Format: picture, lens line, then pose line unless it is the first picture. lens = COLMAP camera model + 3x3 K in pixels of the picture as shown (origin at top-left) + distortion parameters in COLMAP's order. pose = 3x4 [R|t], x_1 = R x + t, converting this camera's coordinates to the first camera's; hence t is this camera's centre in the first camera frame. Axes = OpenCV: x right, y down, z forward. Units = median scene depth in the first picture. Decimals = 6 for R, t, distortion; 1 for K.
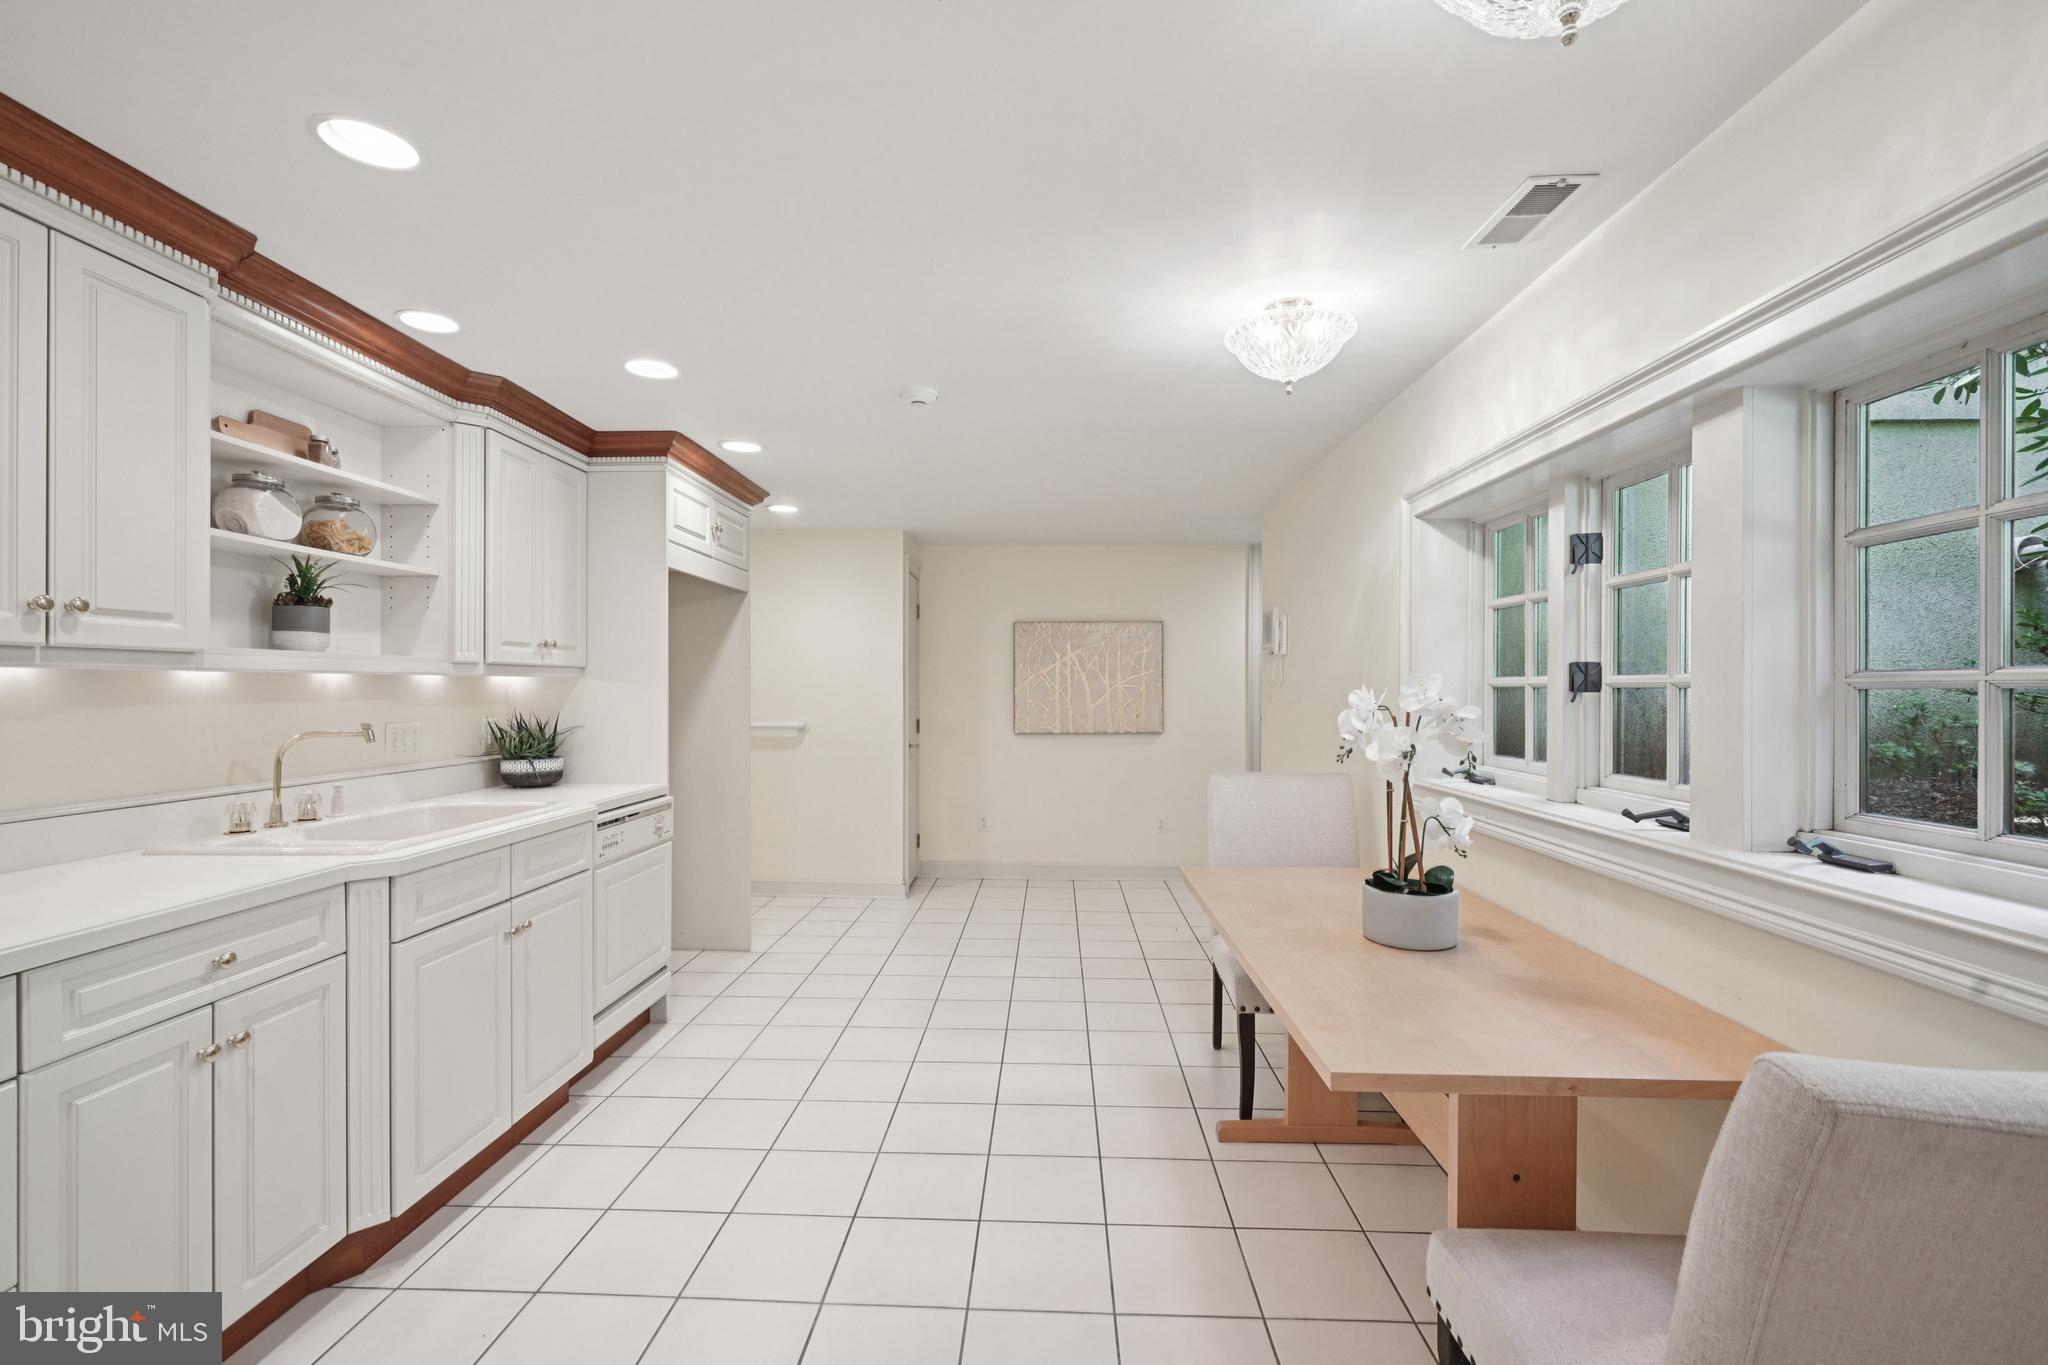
lens RADIAL K [[892.9, 0, 1018.3], [0, 892.9, 686.0], [0, 0, 1]] dist [-0.000509, -0.000025]
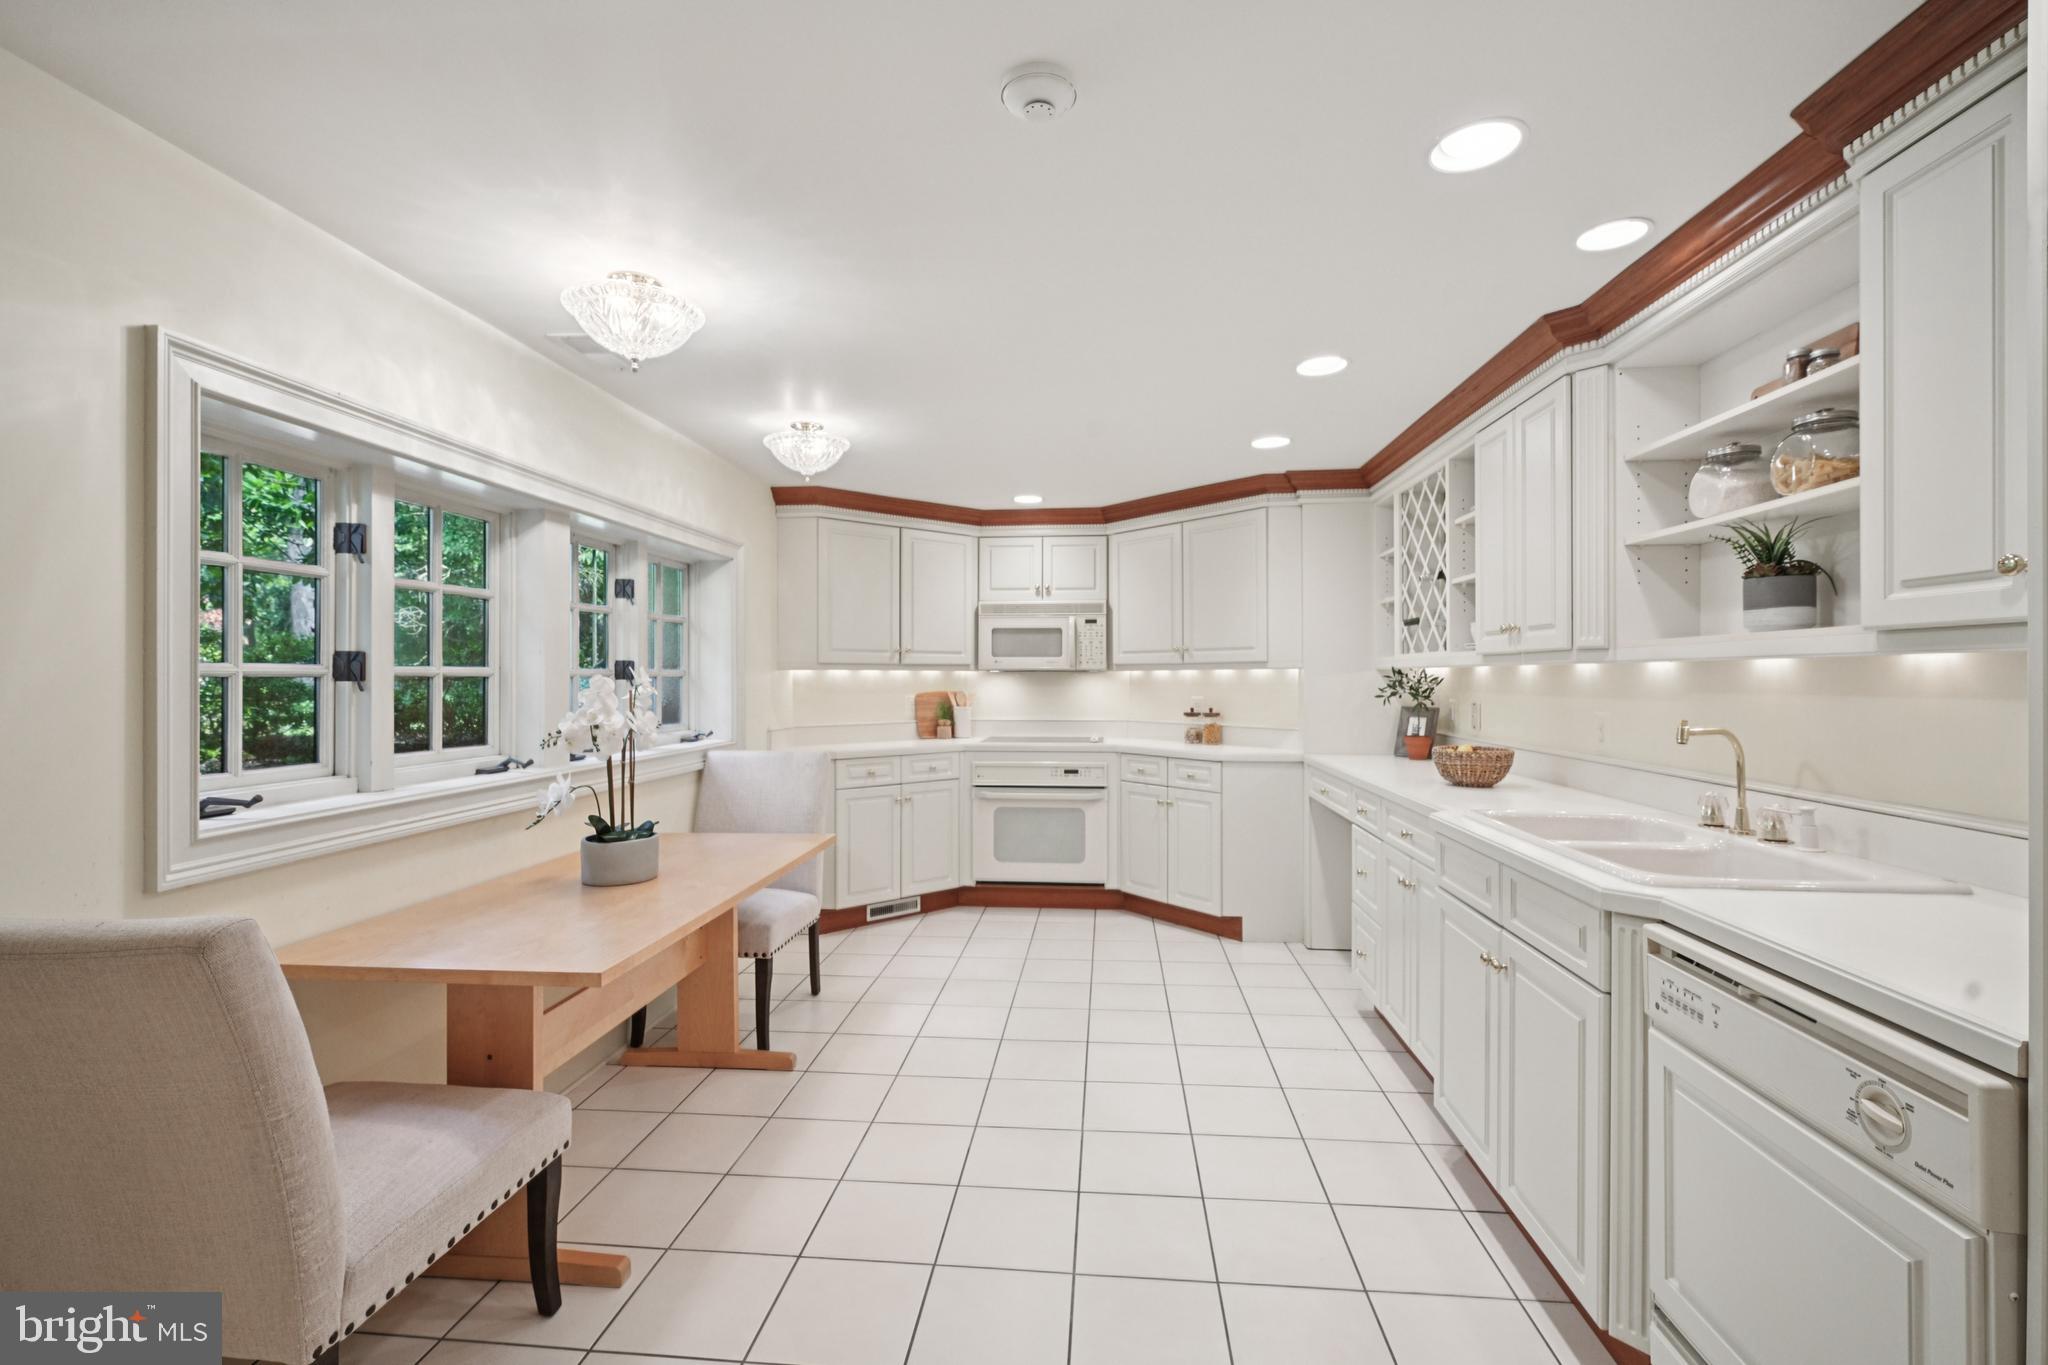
lens RADIAL K [[911.7, 0, 1025.8], [0, 911.7, 677.5], [0, 0, 1]] dist [-0.024382, -0.000224]
pose [[-0.998282, -0.000697, 0.058595, -0.170096], [-0.000770, 0.999999, -0.001232, 0.003921], [-0.058594, -0.001275, -0.998281, 1.899027]]
